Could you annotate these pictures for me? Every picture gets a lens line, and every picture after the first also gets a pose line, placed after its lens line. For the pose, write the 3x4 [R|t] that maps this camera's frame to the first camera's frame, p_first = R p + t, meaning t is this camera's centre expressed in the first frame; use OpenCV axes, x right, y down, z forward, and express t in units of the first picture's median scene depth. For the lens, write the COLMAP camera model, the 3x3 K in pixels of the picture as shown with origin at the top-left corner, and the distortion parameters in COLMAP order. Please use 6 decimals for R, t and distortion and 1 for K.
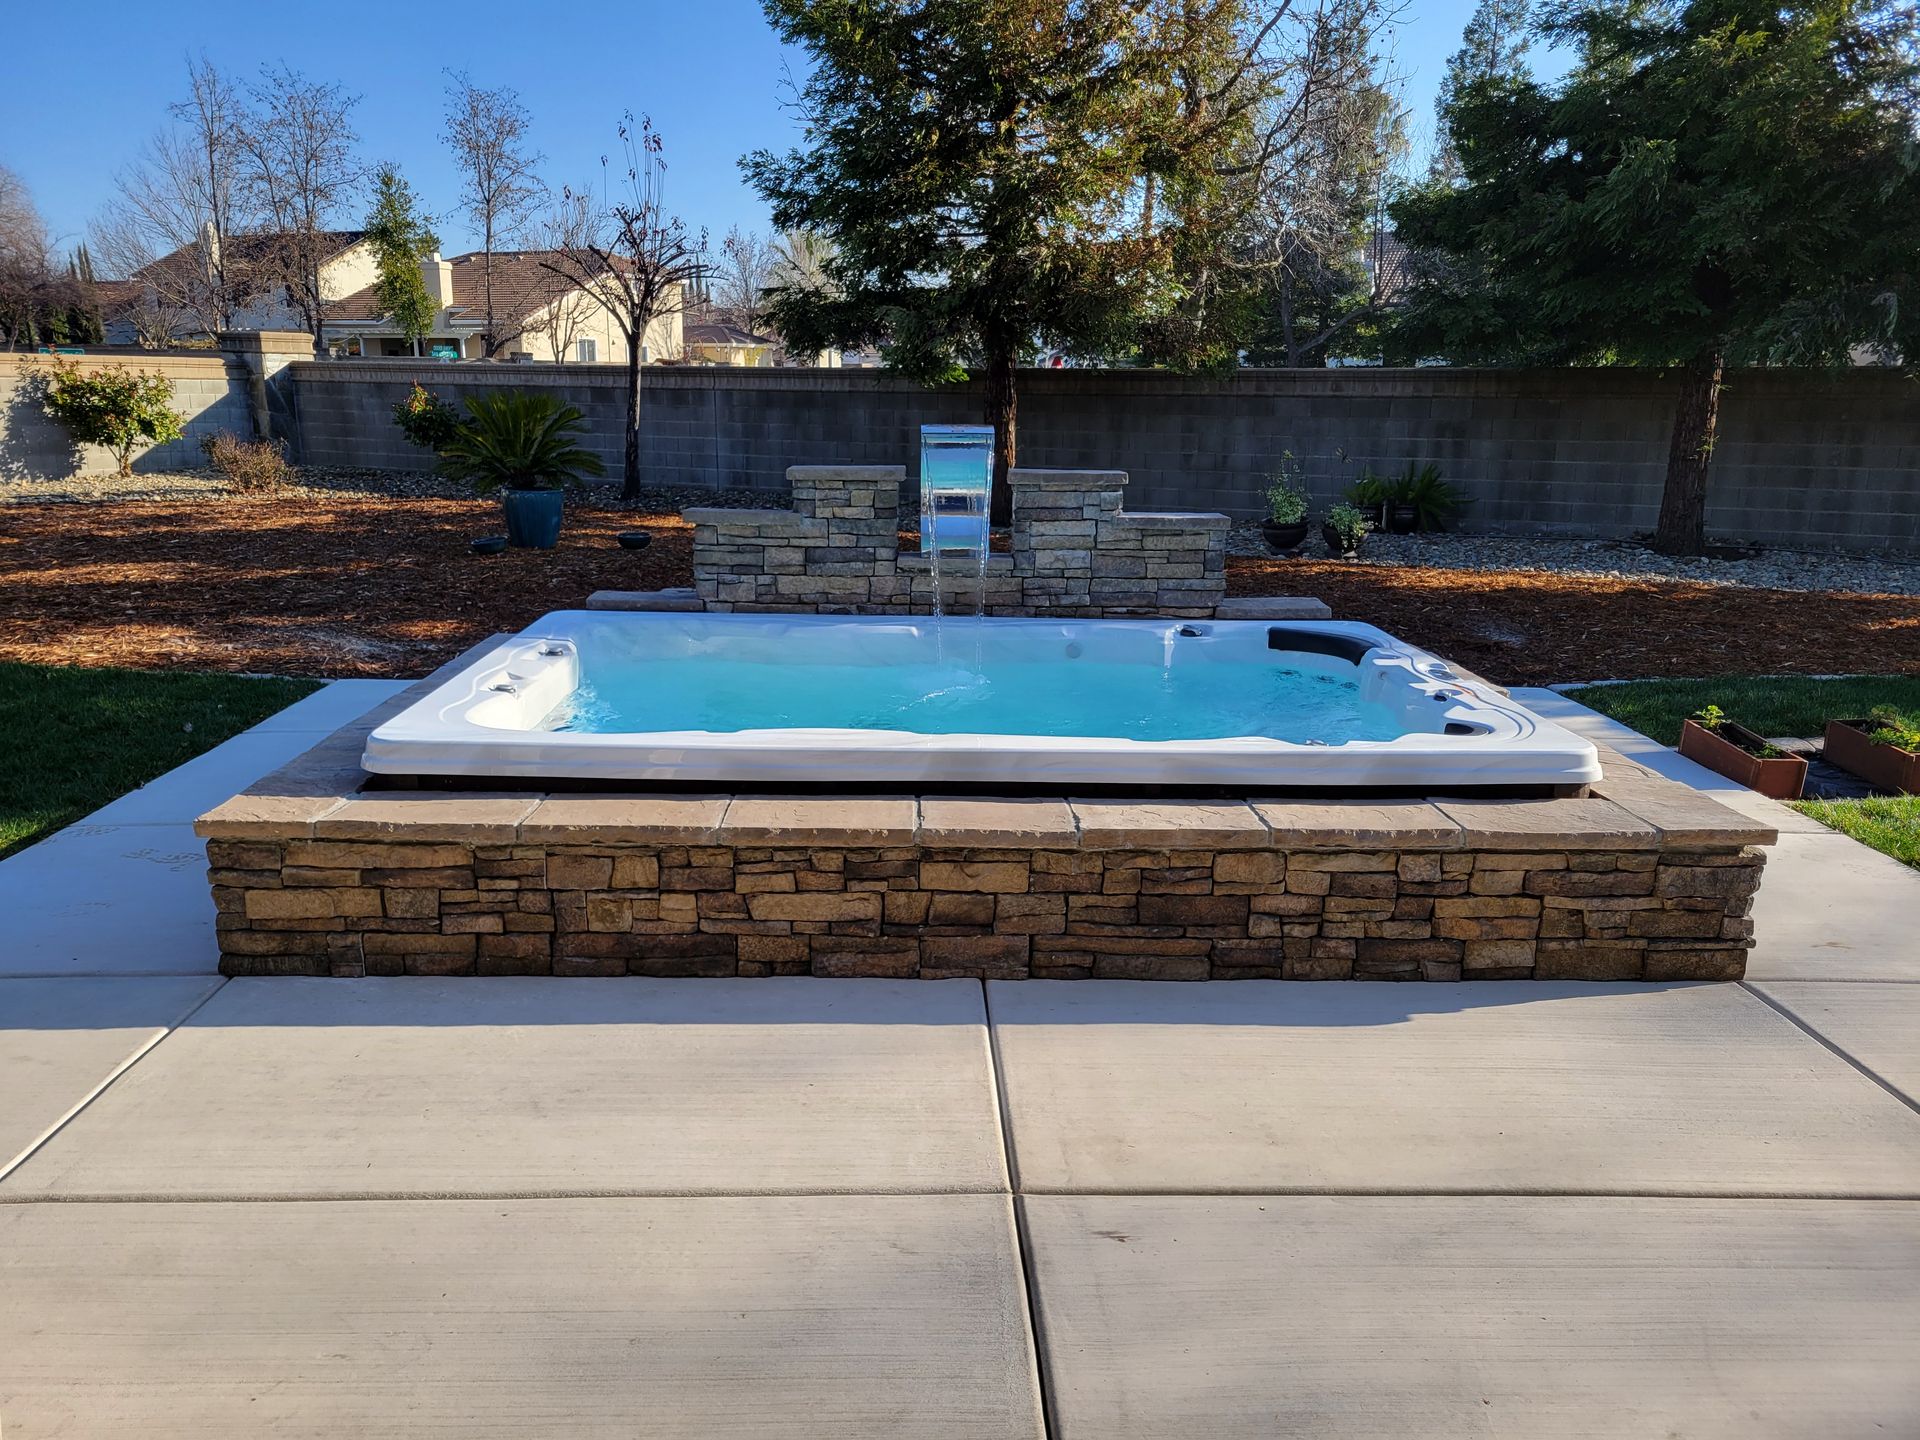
lens RADIAL K [[1424.1, 0, 911.9], [0, 1424.1, 714.7], [0, 0, 1]] dist [0.036852, 0.008345]
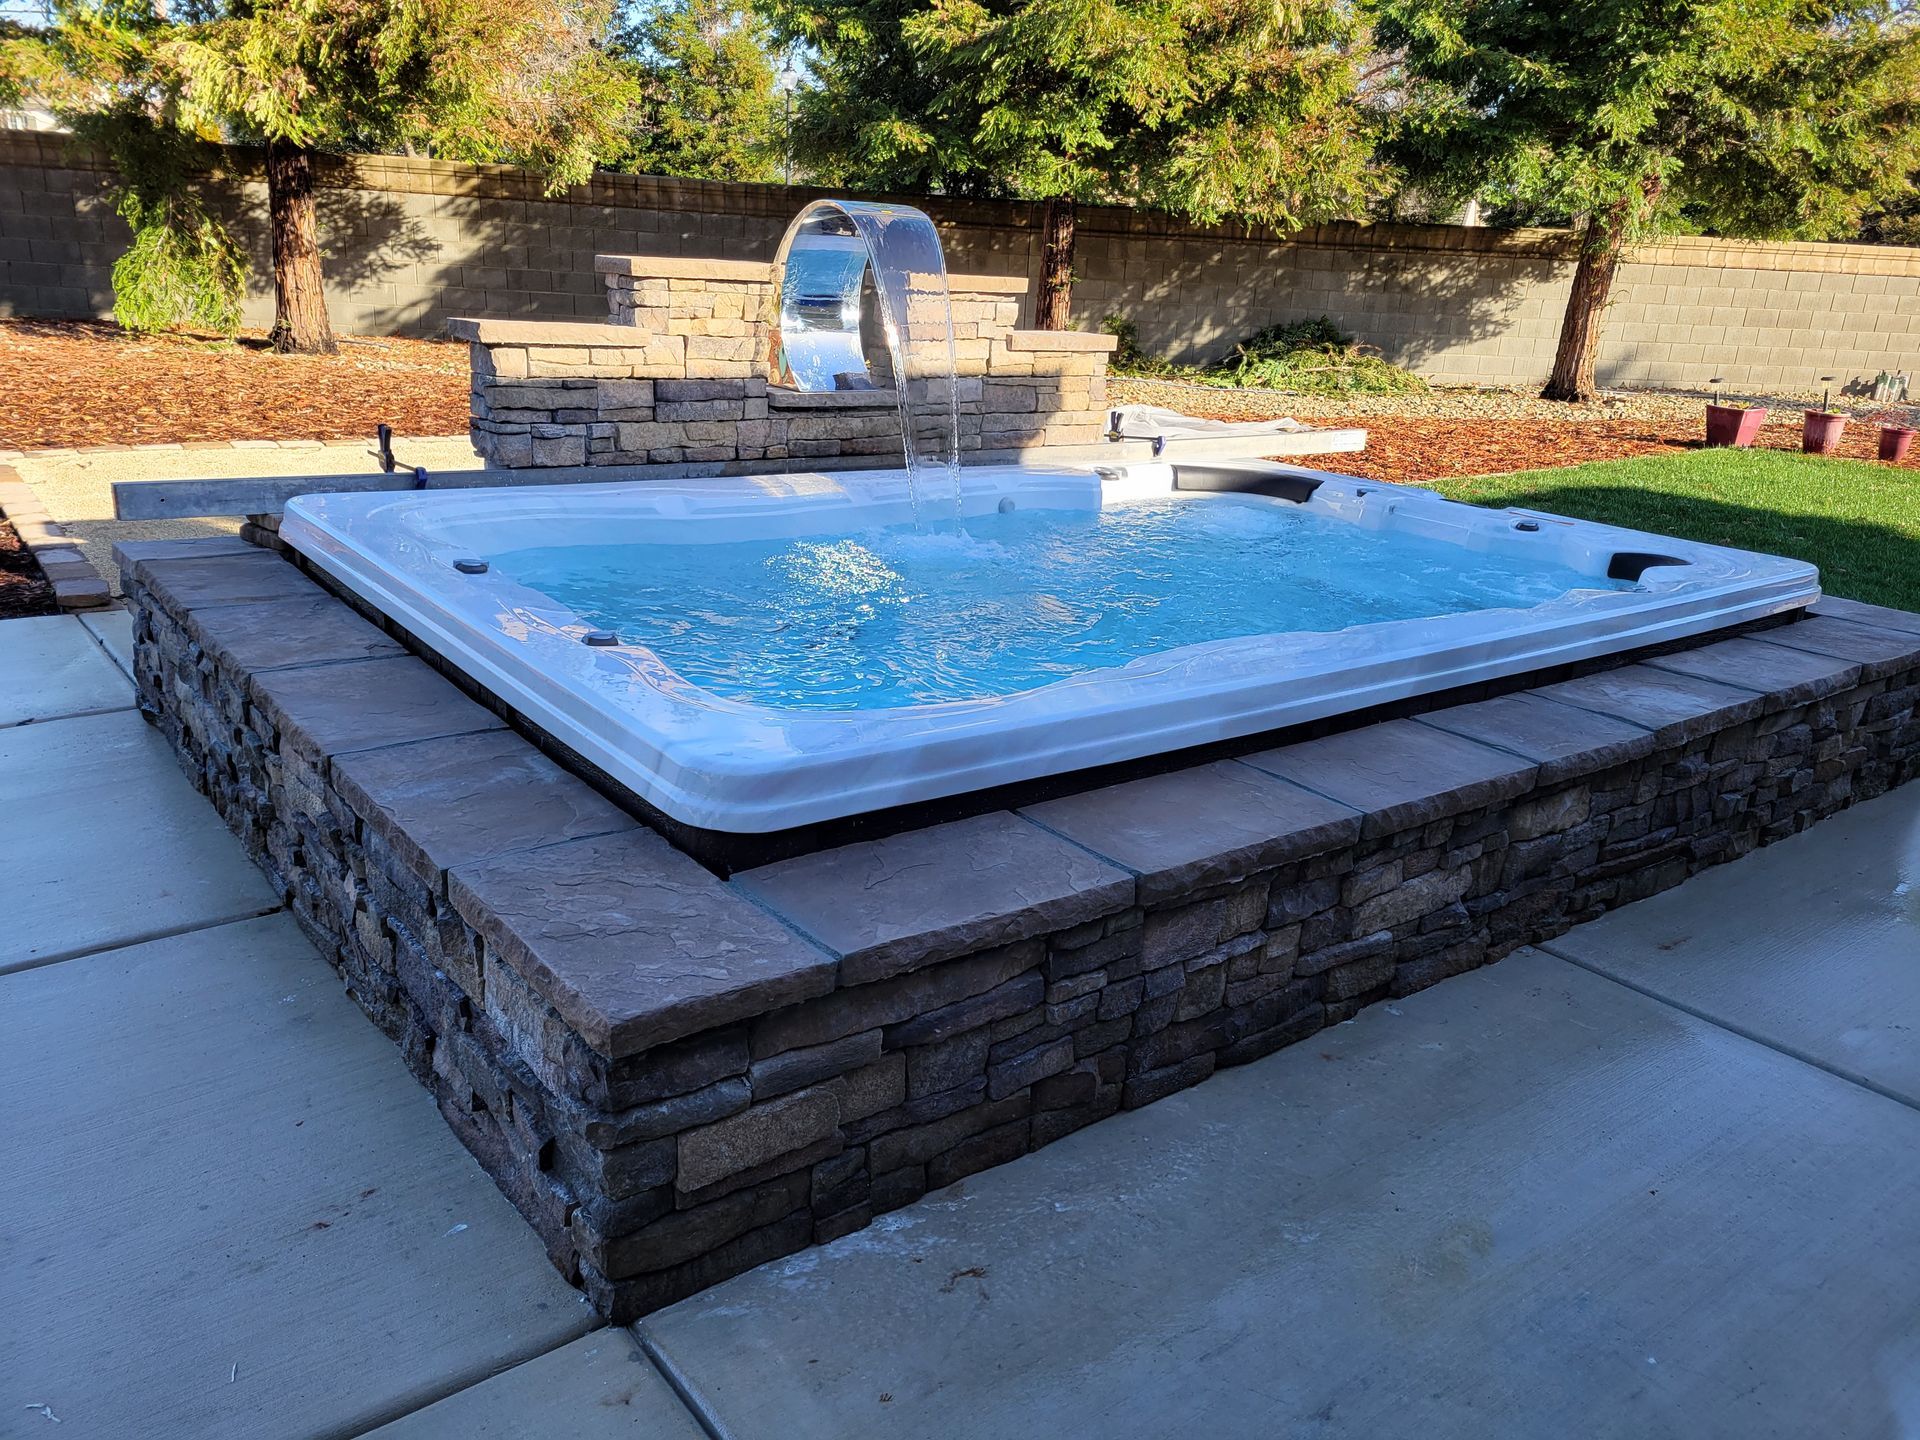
lens RADIAL K [[1424.1, 0, 911.9], [0, 1424.1, 714.7], [0, 0, 1]] dist [0.036852, 0.008345]
pose [[0.804675, -0.150799, 0.574246, -0.394489], [0.086152, 0.986627, 0.138369, -0.042824], [-0.587432, -0.061869, 0.806905, 0.360009]]
